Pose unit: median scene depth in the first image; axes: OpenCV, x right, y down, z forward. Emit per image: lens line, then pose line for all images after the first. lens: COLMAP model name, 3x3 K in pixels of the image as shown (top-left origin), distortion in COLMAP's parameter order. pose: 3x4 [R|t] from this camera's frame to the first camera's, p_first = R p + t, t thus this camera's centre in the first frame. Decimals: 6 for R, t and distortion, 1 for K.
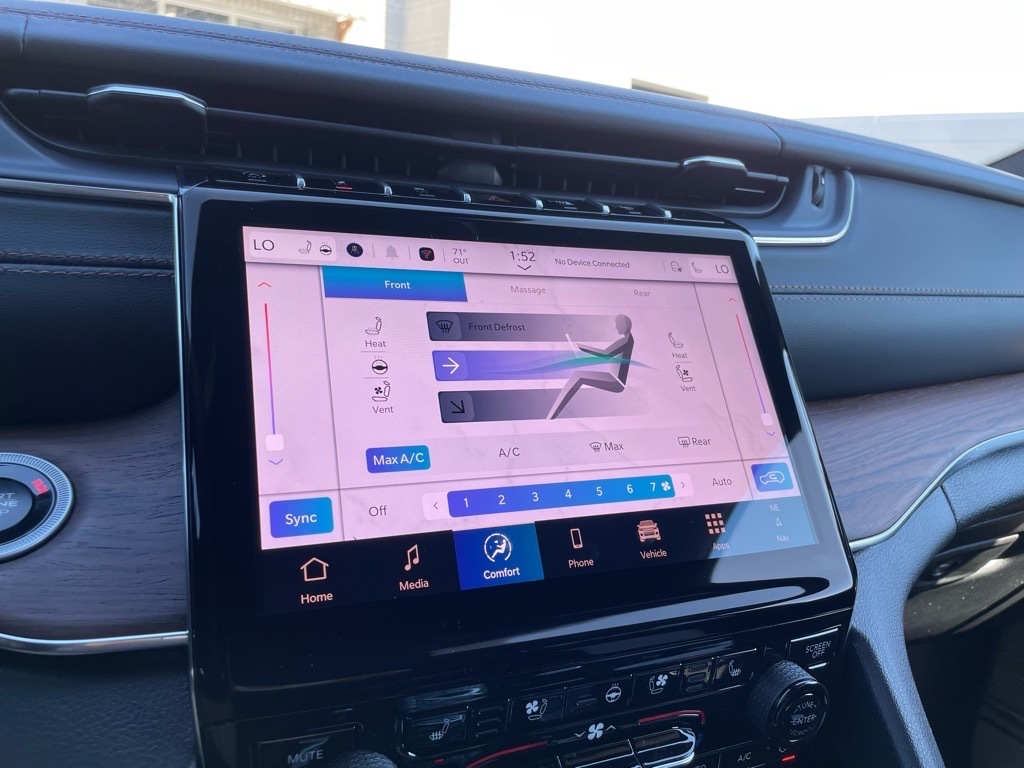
lens RADIAL K [[782.8, 0, 517.4], [0, 782.8, 379.4], [0, 0, 1]] dist [0.088304, -0.121604]
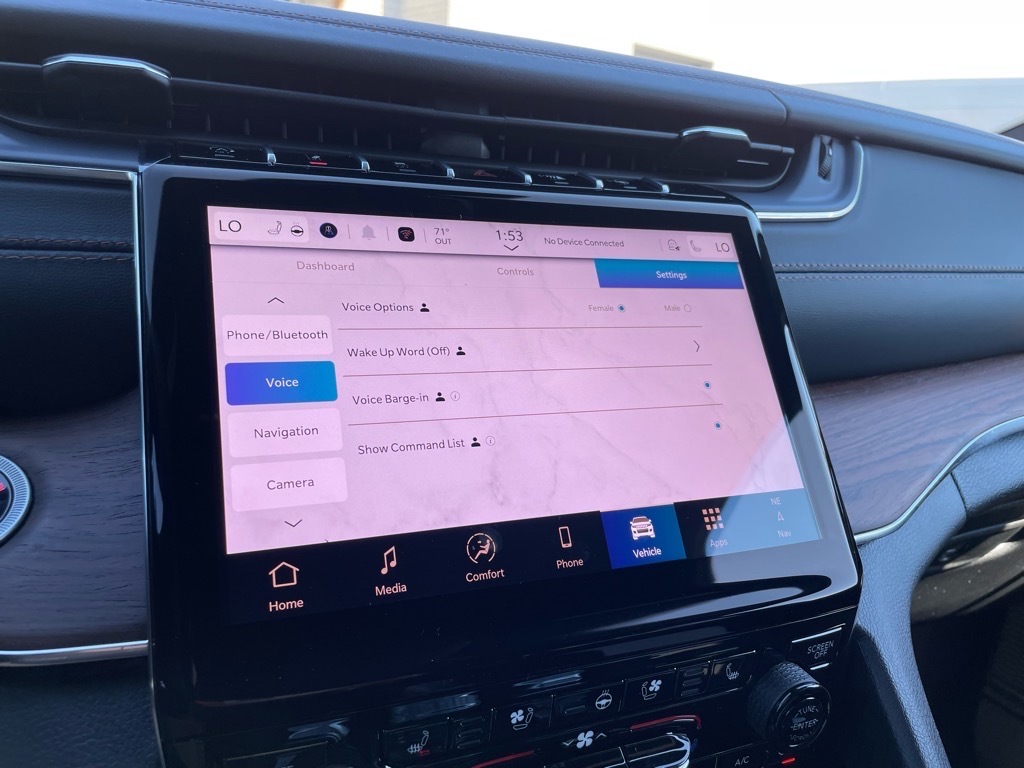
lens RADIAL K [[782.8, 0, 510.4], [0, 782.8, 377.6], [0, 0, 1]] dist [0.088304, -0.121604]
pose [[0.999934, -0.002480, -0.011184, 0.018964], [0.002851, 0.999441, 0.033306, -0.019393], [0.011095, -0.033336, 0.999383, 0.057440]]
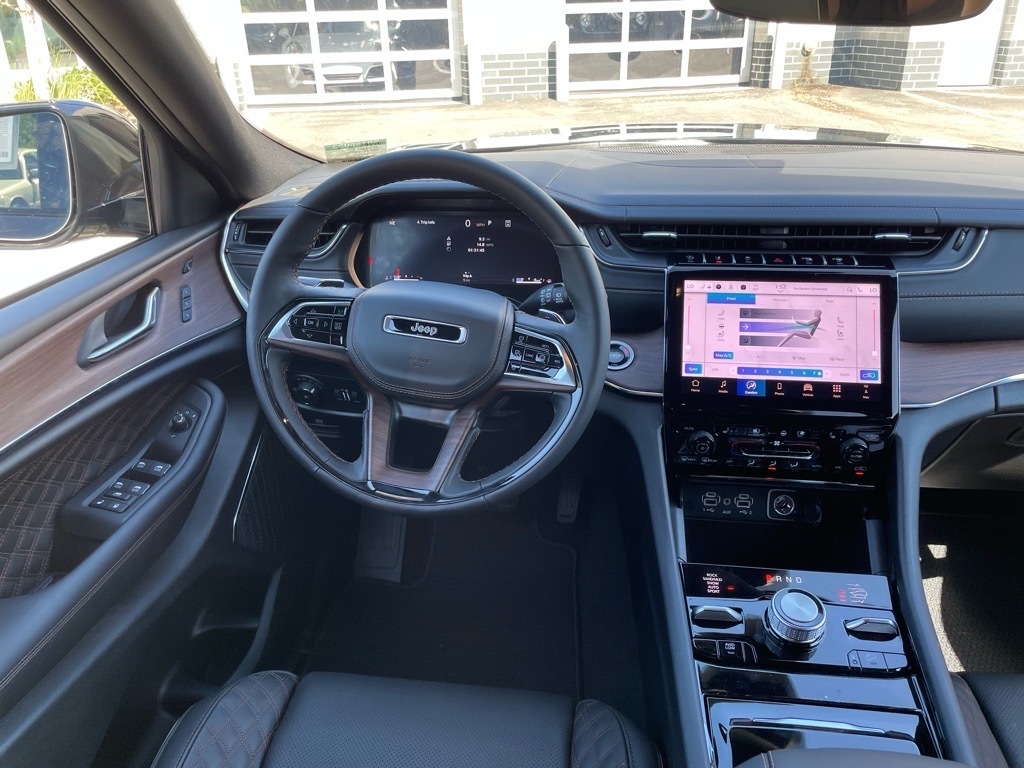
lens RADIAL K [[782.8, 0, 495.6], [0, 782.8, 391.3], [0, 0, 1]] dist [0.088304, -0.121604]
pose [[0.856334, 0.145058, -0.495631, 0.627744], [-0.030859, 0.972398, 0.231277, -0.442889], [0.515499, -0.182755, 0.837175, -2.089816]]
